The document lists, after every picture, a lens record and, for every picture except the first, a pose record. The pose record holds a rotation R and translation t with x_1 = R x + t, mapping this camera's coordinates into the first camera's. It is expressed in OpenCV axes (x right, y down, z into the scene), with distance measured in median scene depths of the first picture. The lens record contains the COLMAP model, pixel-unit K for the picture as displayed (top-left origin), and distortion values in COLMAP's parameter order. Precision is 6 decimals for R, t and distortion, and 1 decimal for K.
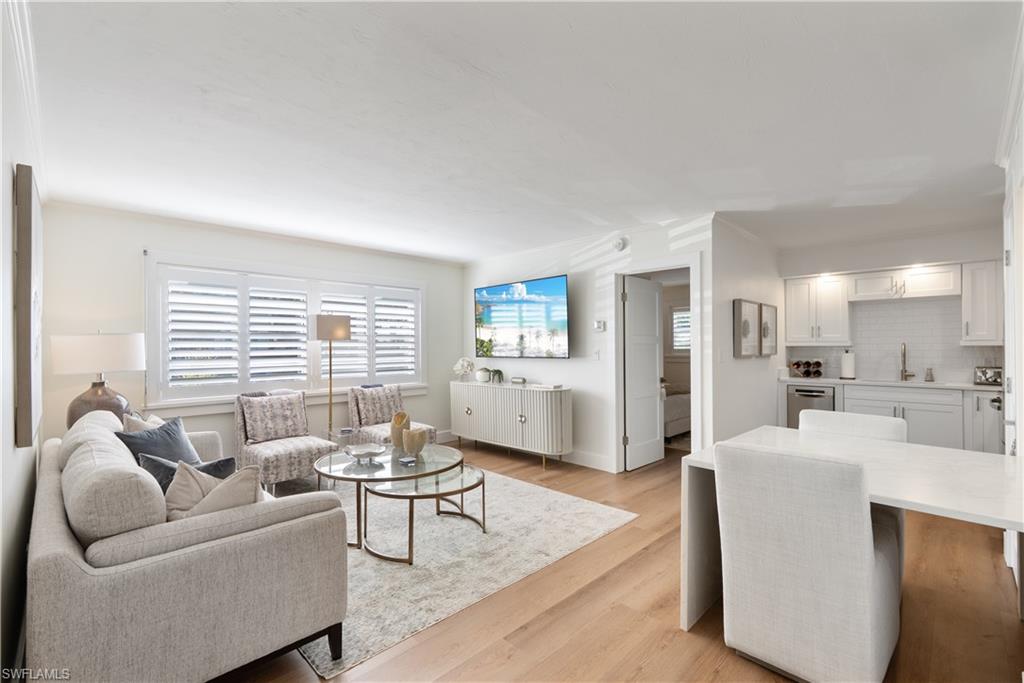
lens RADIAL K [[451.3, 0, 514.5], [0, 451.3, 342.0], [0, 0, 1]] dist [-0.004614, 0.001911]
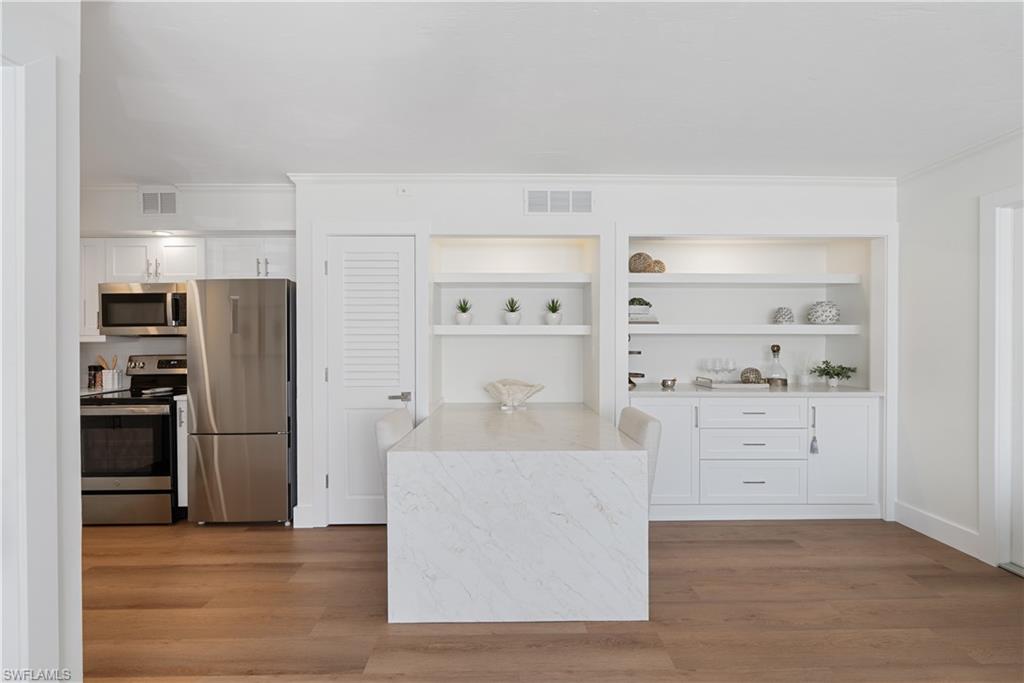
lens RADIAL K [[451.3, 0, 514.0], [0, 451.3, 342.9], [0, 0, 1]] dist [-0.004614, 0.001911]
pose [[-0.717659, 0.002569, 0.696390, -0.052311], [-0.003287, 0.999970, -0.007076, 0.010153], [-0.696387, -0.007367, -0.717629, 0.851274]]
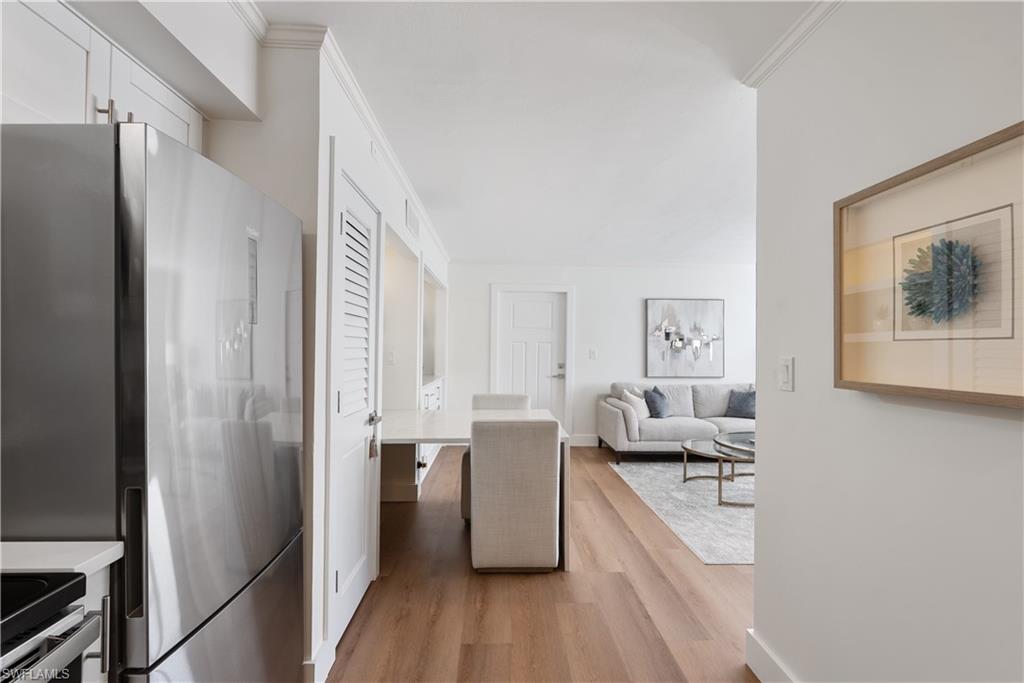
lens RADIAL K [[451.3, 0, 514.2], [0, 451.3, 343.5], [0, 0, 1]] dist [-0.004614, 0.001911]
pose [[-0.681326, -0.012809, -0.731868, 0.801035], [-0.003803, 0.999895, -0.013960, 0.006833], [0.731970, -0.006728, -0.681303, 0.951025]]
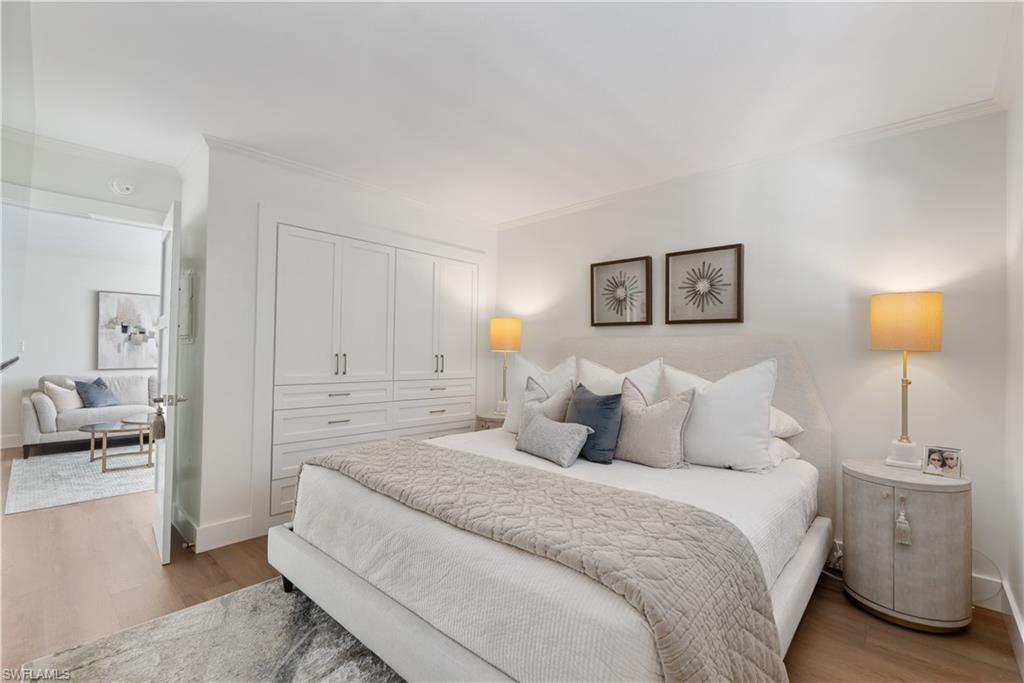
lens RADIAL K [[451.3, 0, 512.4], [0, 451.3, 342.0], [0, 0, 1]] dist [-0.004614, 0.001911]
pose [[0.038702, -0.020165, -0.999047, 0.926017], [0.001513, 0.999796, -0.020121, 0.032568], [0.999250, -0.000733, 0.038725, 1.476681]]
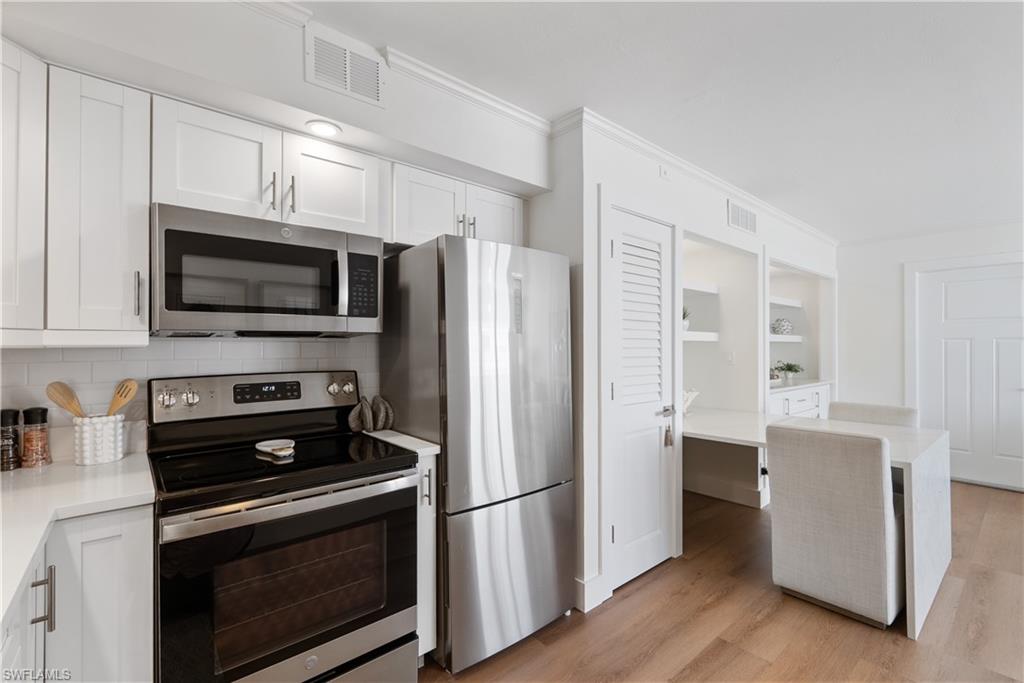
lens RADIAL K [[451.3, 0, 513.8], [0, 451.3, 344.1], [0, 0, 1]] dist [-0.004614, 0.001911]
pose [[-0.997007, 0.002714, 0.077261, 0.684334], [0.001544, 0.999883, -0.015203, 0.008621], [-0.077293, -0.015039, -0.996895, 1.073544]]
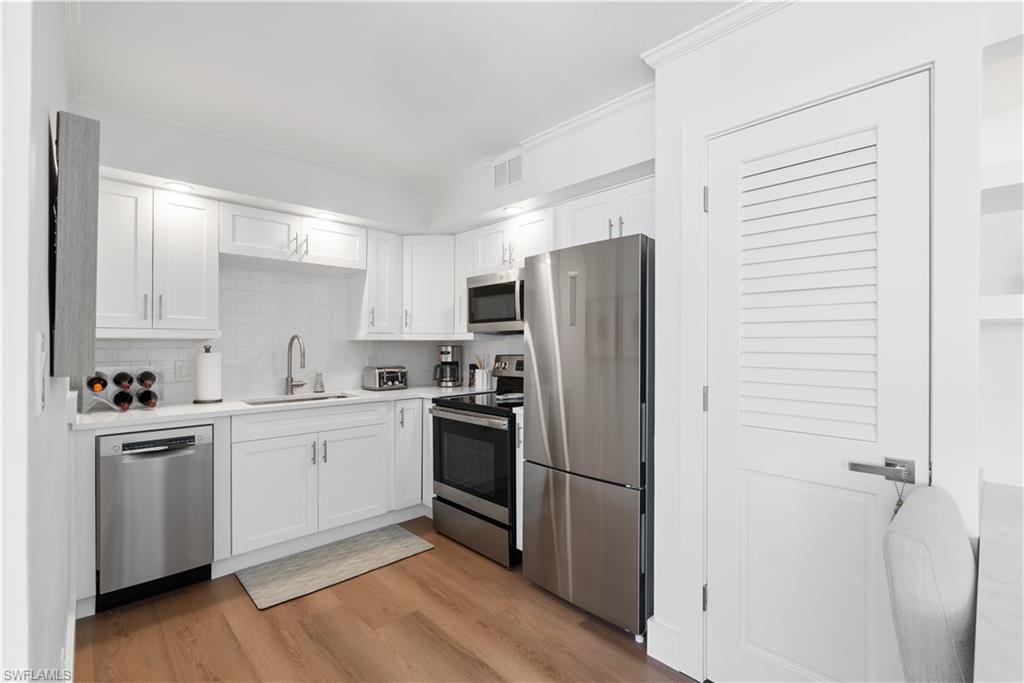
lens RADIAL K [[451.3, 0, 511.7], [0, 451.3, 344.5], [0, 0, 1]] dist [-0.004614, 0.001911]
pose [[0.025934, 0.001078, 0.999663, 0.251794], [-0.013068, 0.999914, -0.000740, 0.012531], [-0.999578, -0.013045, 0.025946, 0.708748]]
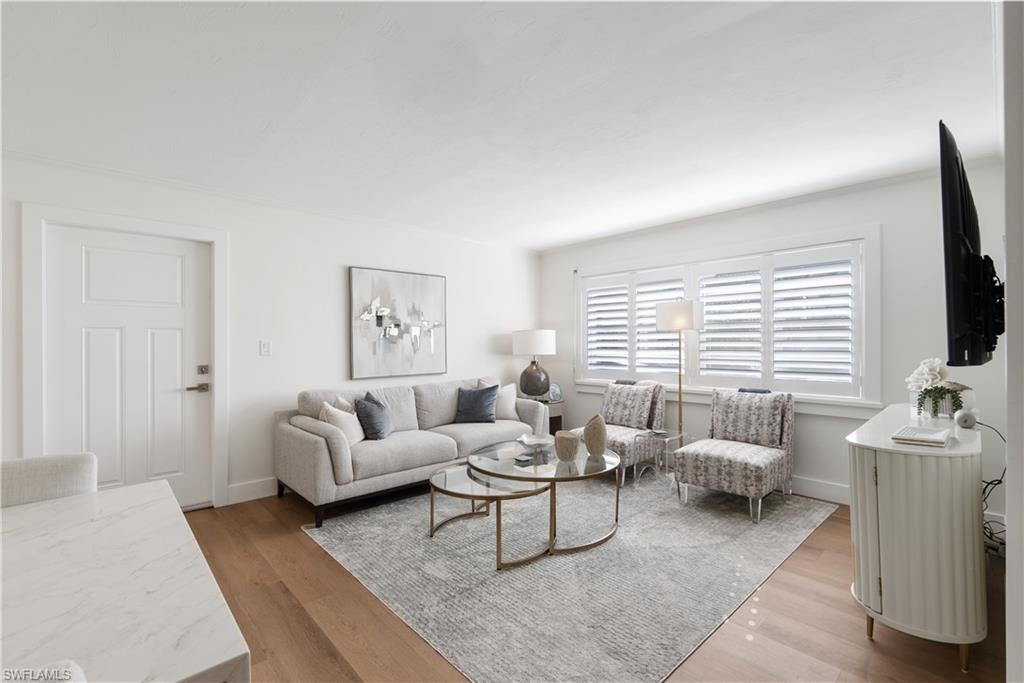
lens RADIAL K [[451.3, 0, 514.0], [0, 451.3, 342.2], [0, 0, 1]] dist [-0.004614, 0.001911]
pose [[-0.039357, 0.000104, -0.999225, 0.486577], [0.013714, 0.999906, -0.000436, 0.014770], [0.999131, -0.013720, -0.039355, 0.711123]]
